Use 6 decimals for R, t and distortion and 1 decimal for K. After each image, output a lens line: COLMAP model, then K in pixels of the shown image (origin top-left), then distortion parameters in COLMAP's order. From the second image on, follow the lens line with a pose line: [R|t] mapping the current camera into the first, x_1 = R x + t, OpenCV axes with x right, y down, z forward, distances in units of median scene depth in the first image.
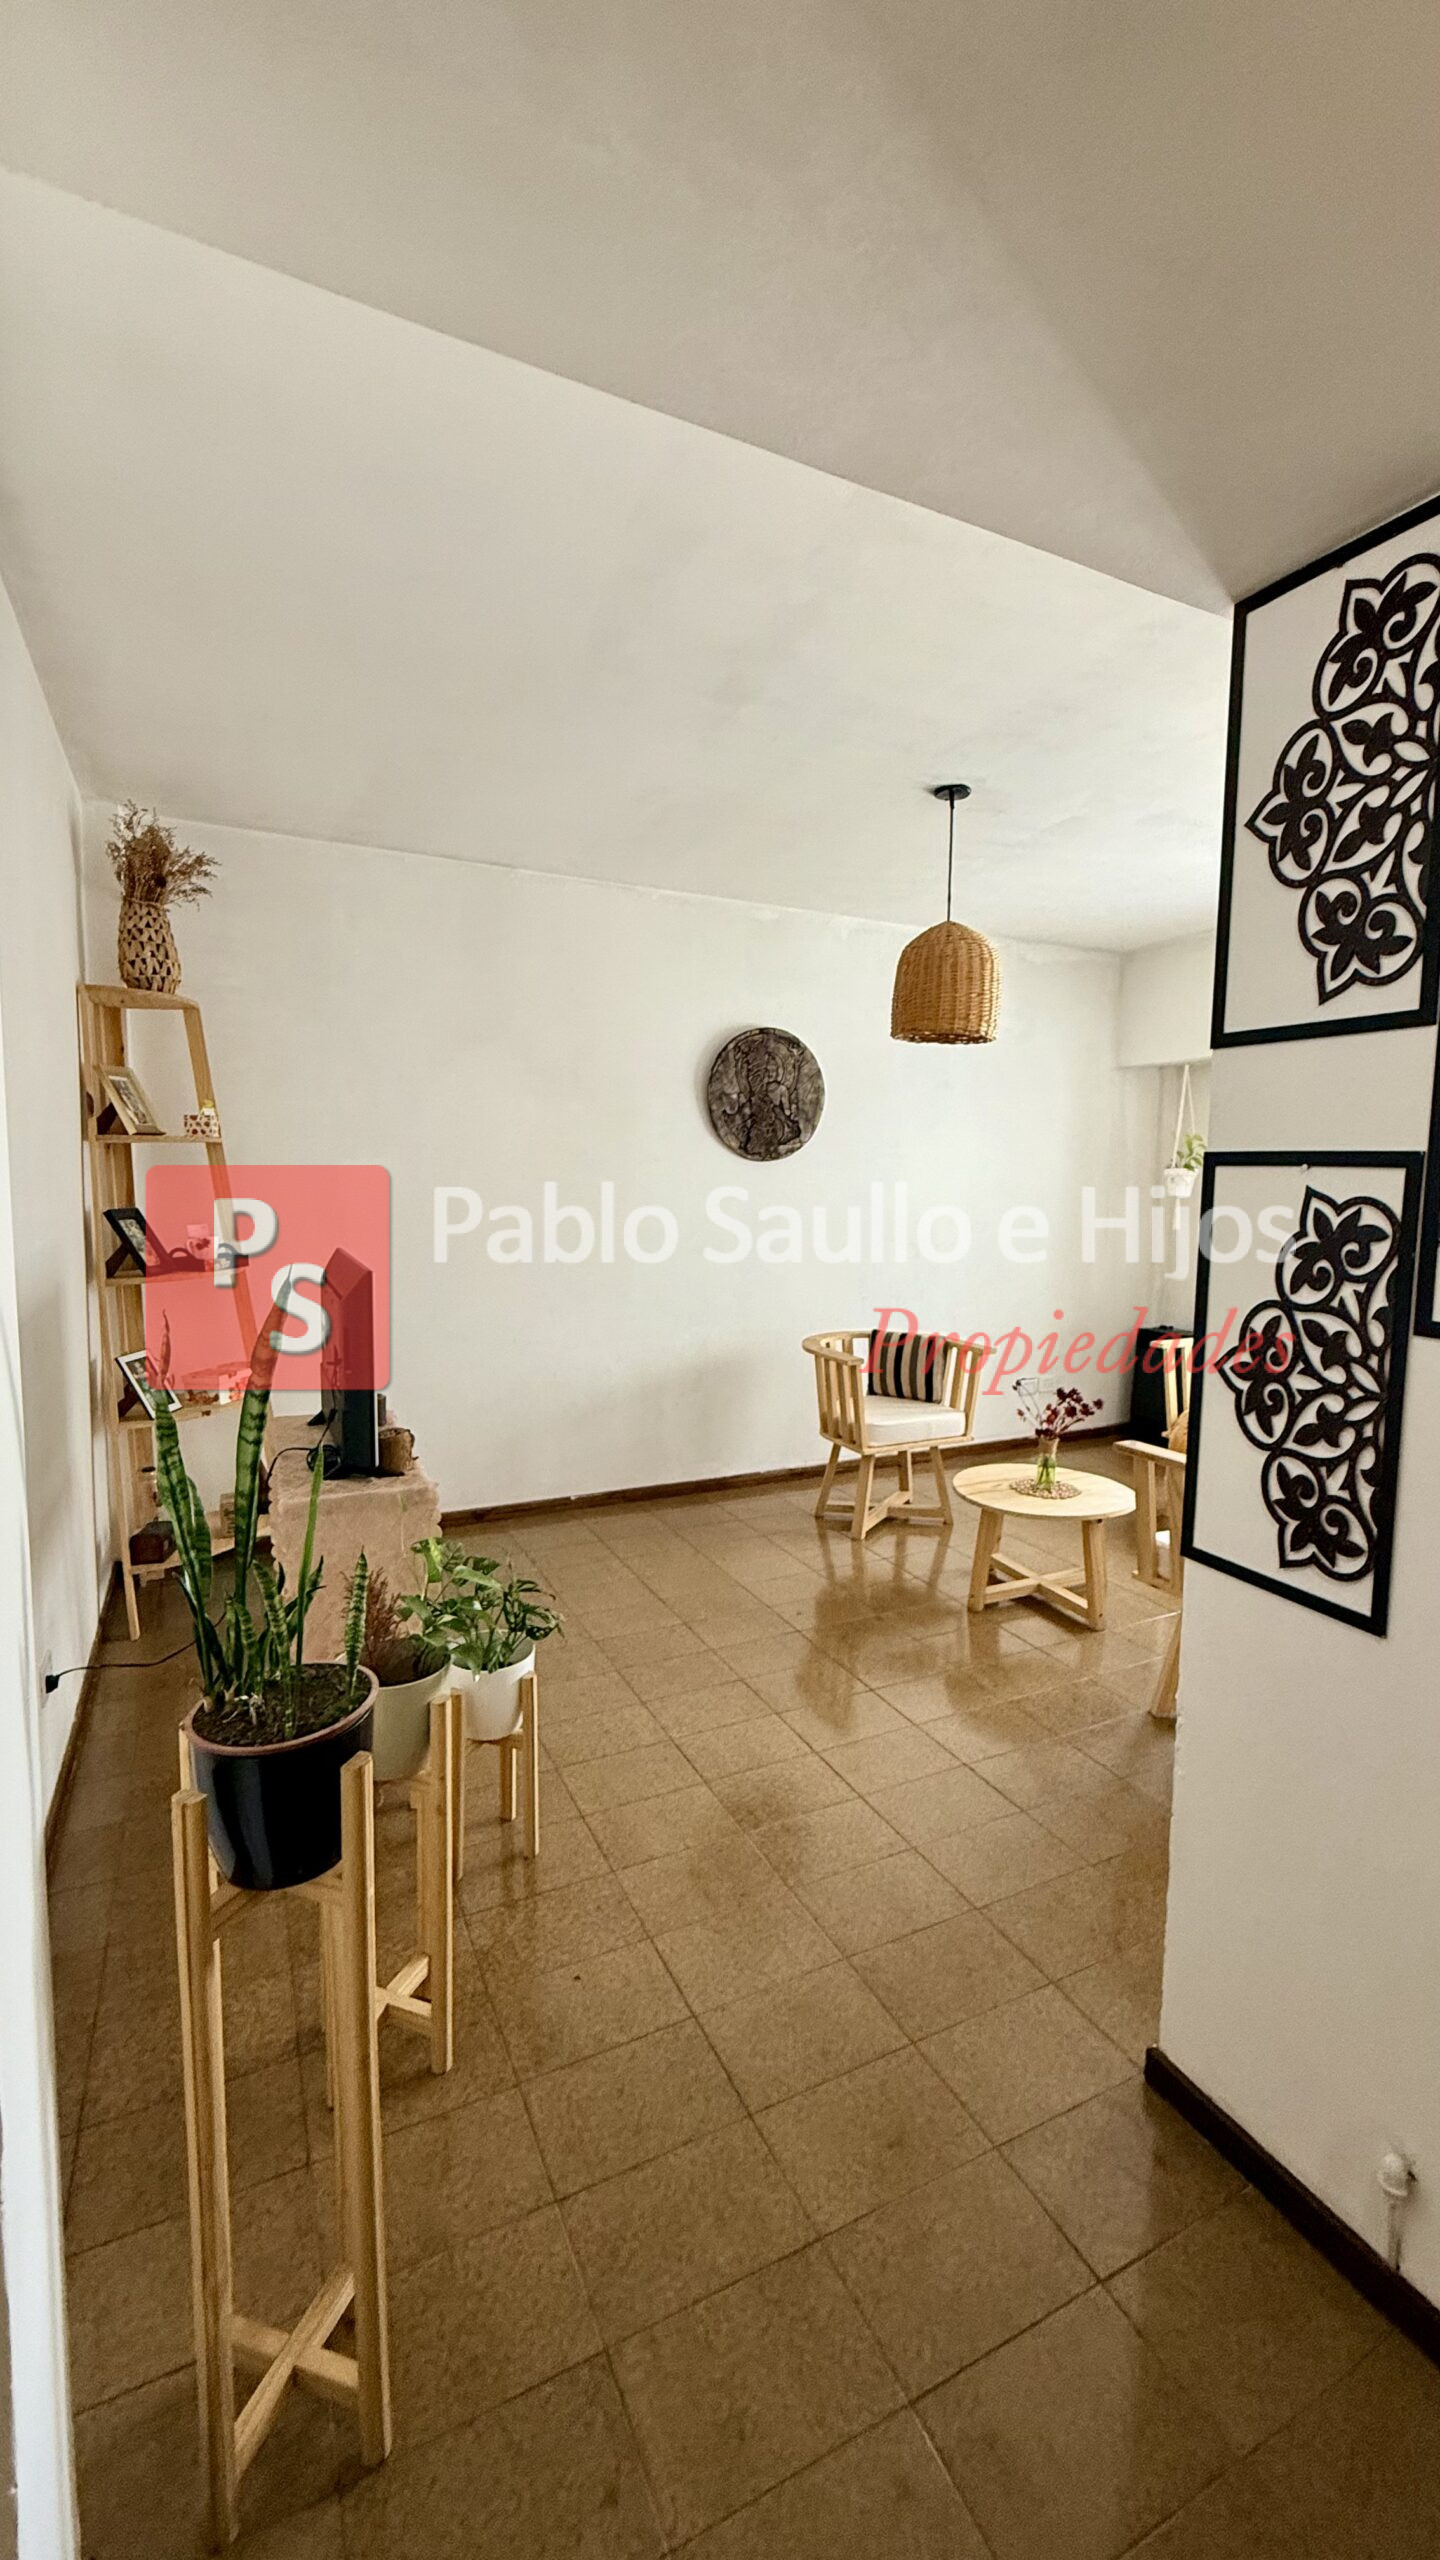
lens RADIAL K [[1020.7, 0, 727.7], [0, 1020.7, 1276.5], [0, 0, 1]] dist [-0.001396, 0.000668]
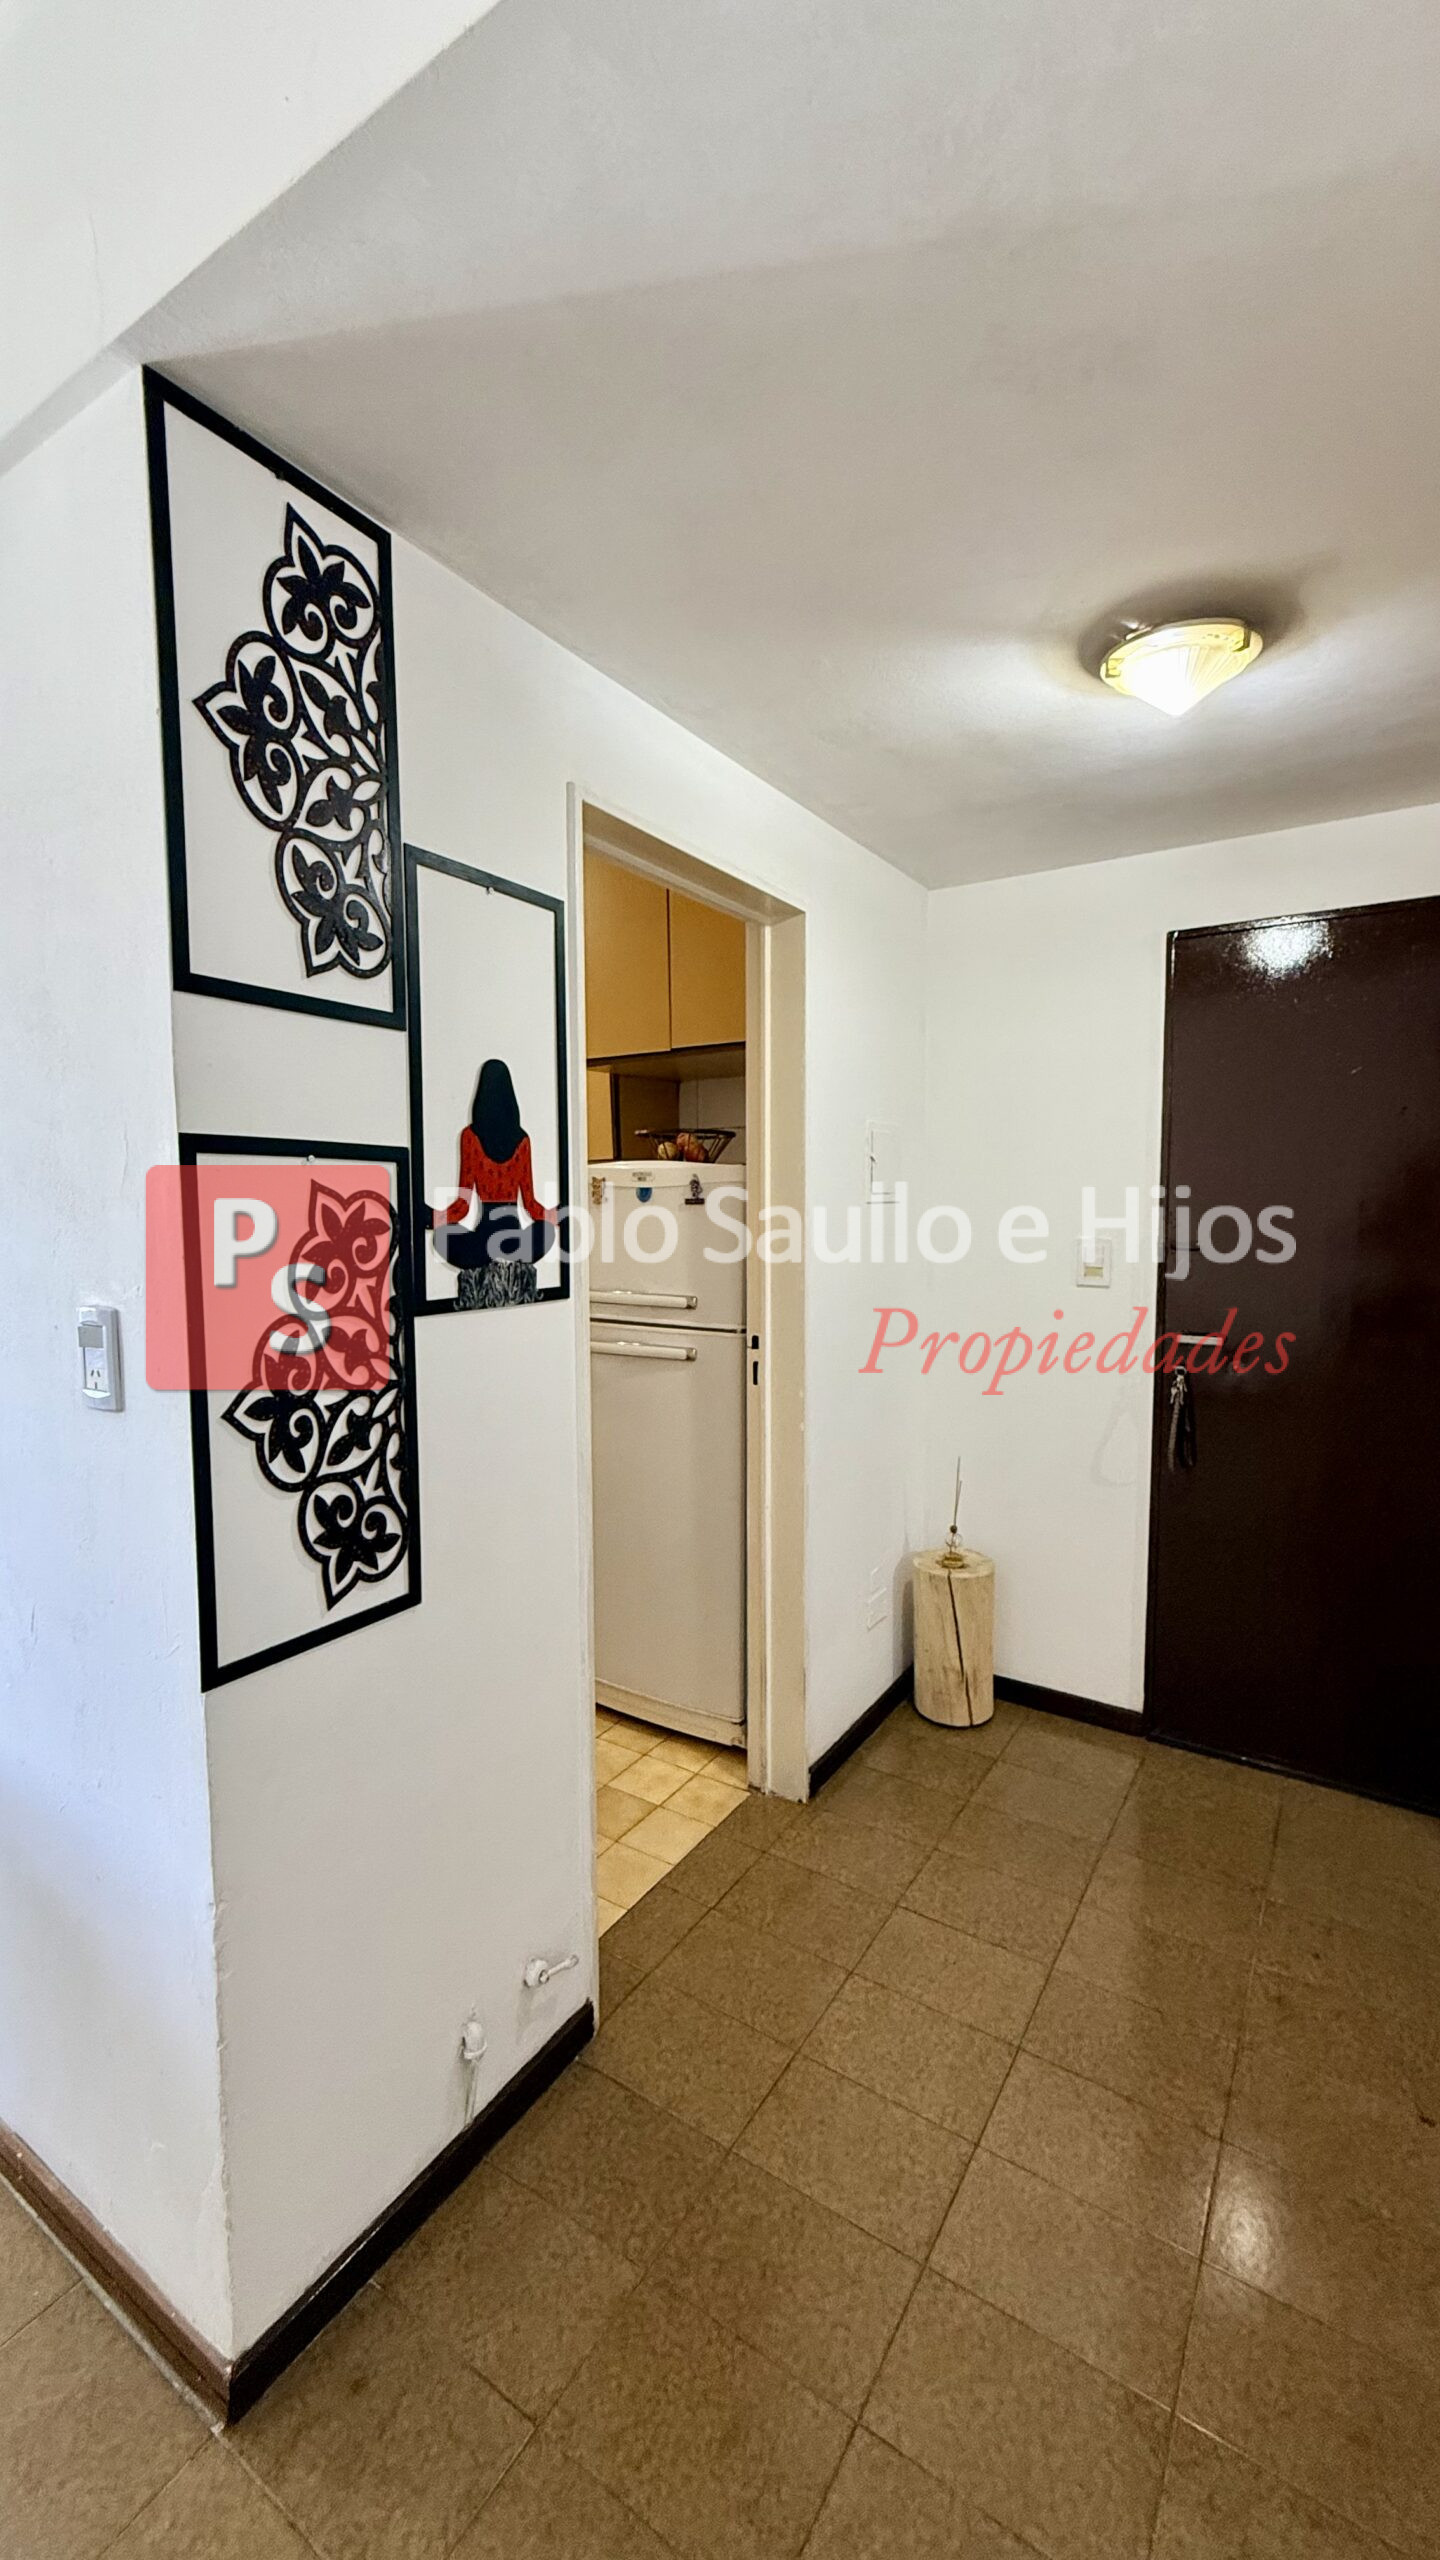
lens RADIAL K [[1020.7, 0, 735.0], [0, 1020.7, 1273.8], [0, 0, 1]] dist [-0.001396, 0.000668]
pose [[-0.515821, -0.076835, 0.853244, -0.372595], [0.080139, 0.987275, 0.137352, -0.095996], [-0.852940, 0.139228, -0.503100, 1.094509]]
